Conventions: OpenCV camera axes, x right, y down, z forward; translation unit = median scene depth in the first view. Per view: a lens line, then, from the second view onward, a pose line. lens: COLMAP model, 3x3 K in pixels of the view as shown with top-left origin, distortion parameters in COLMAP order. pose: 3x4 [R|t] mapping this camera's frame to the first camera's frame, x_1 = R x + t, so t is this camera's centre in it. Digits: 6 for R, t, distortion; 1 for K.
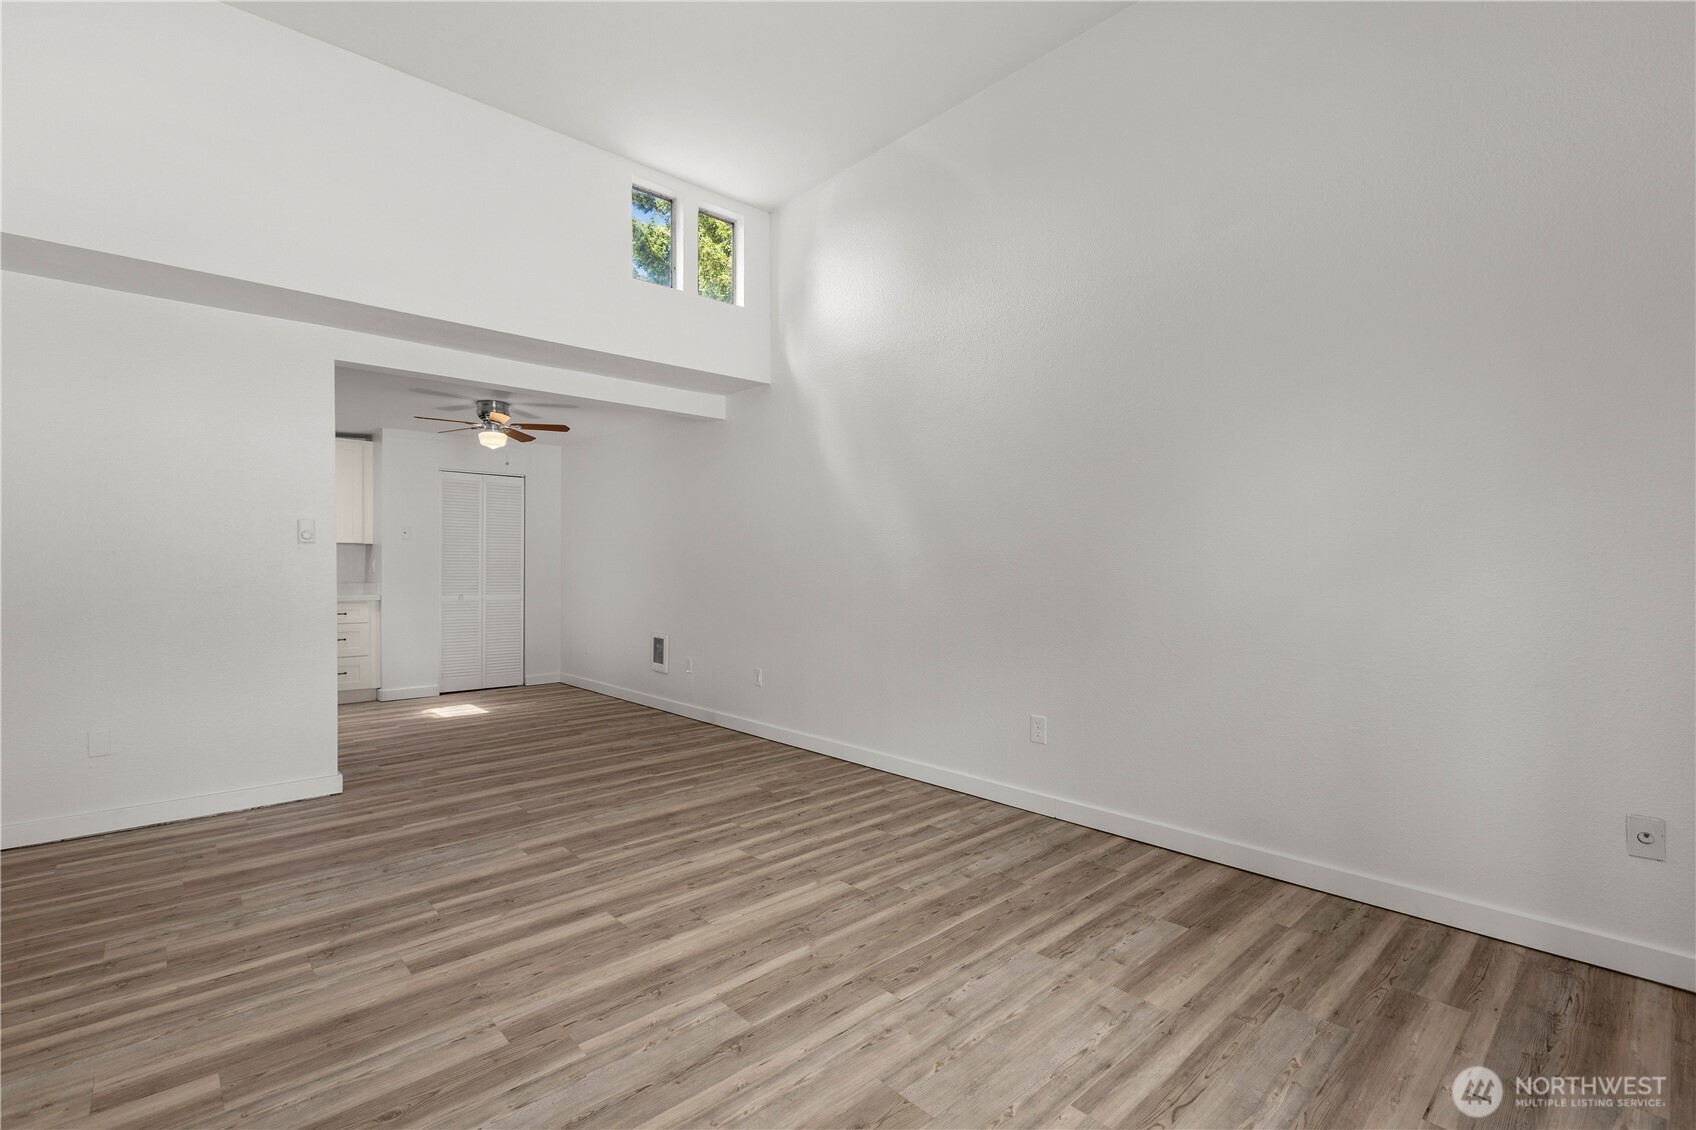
lens RADIAL K [[751.4, 0, 833.8], [0, 751.4, 574.1], [0, 0, 1]] dist [-0.001704, -0.000754]
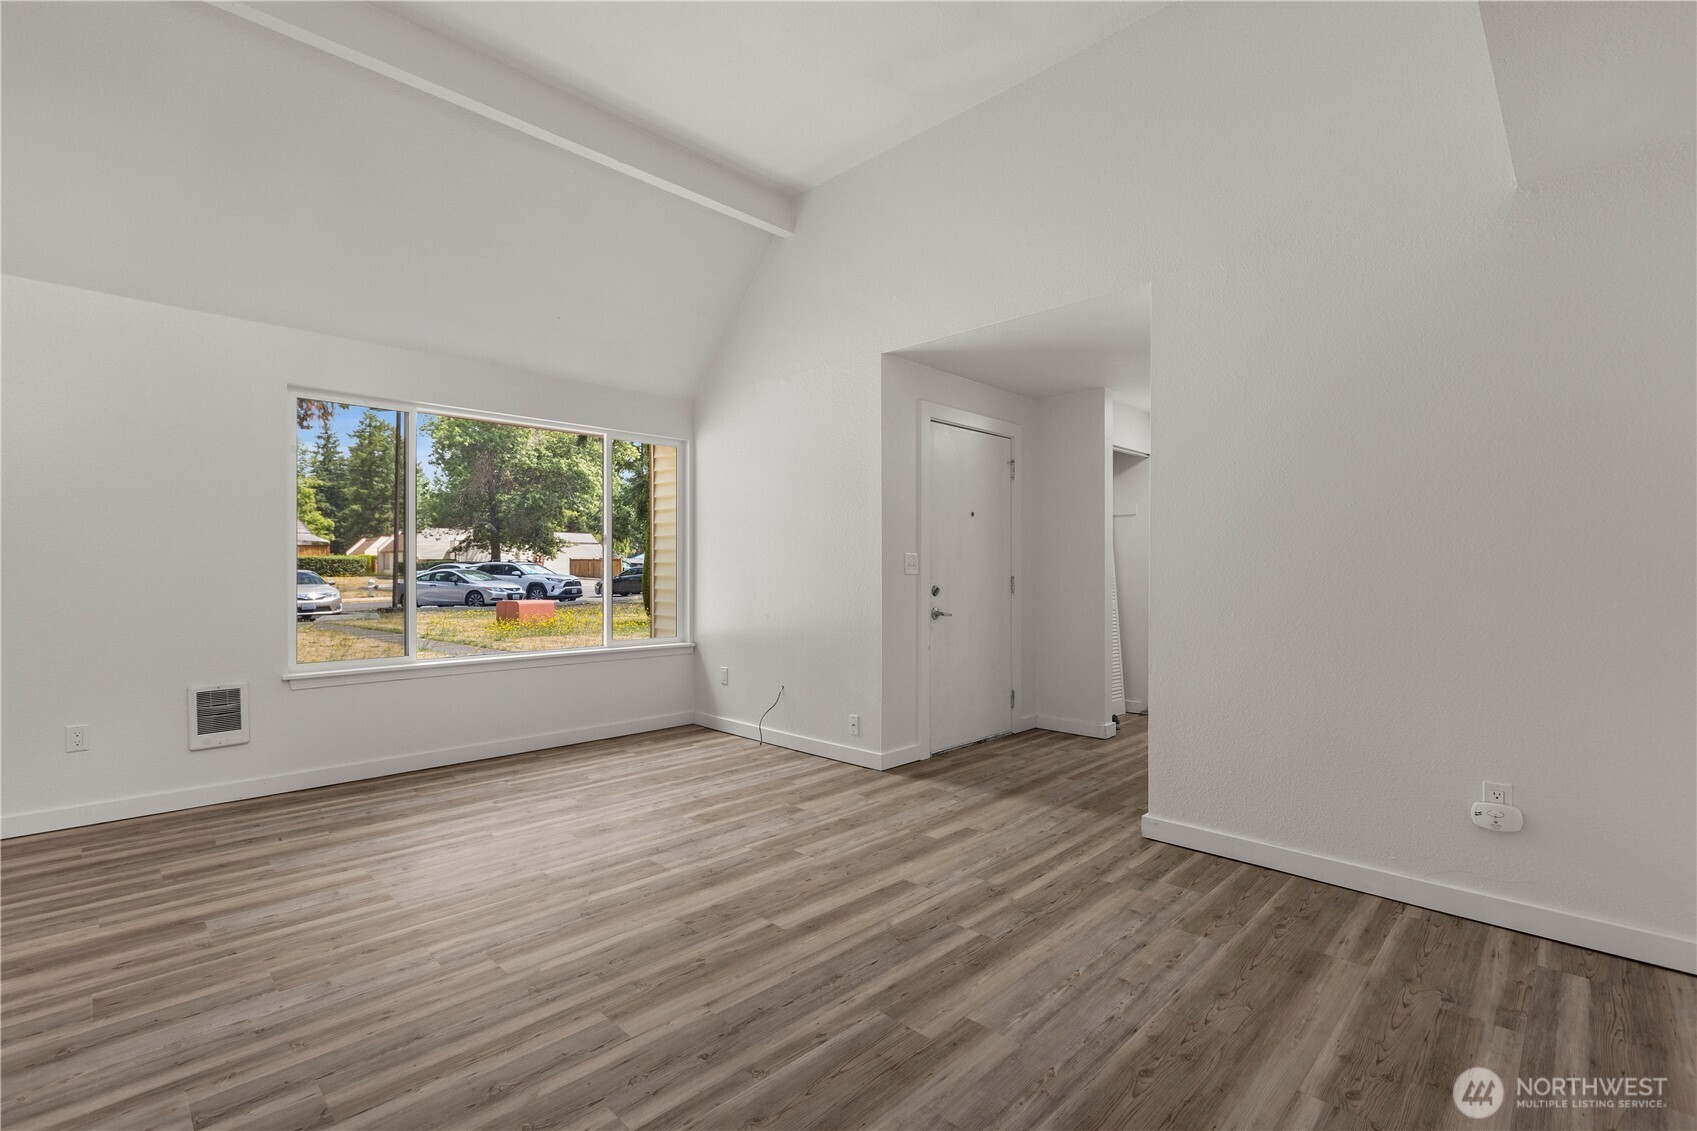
lens RADIAL K [[763.6, 0, 828.2], [0, 763.6, 568.3], [0, 0, 1]] dist [-0.000308, -0.000349]
pose [[-0.999037, -0.000297, -0.043874, -0.258961], [-0.000323, 1.000000, 0.000570, -0.008014], [0.043873, 0.000583, -0.999037, 1.625548]]
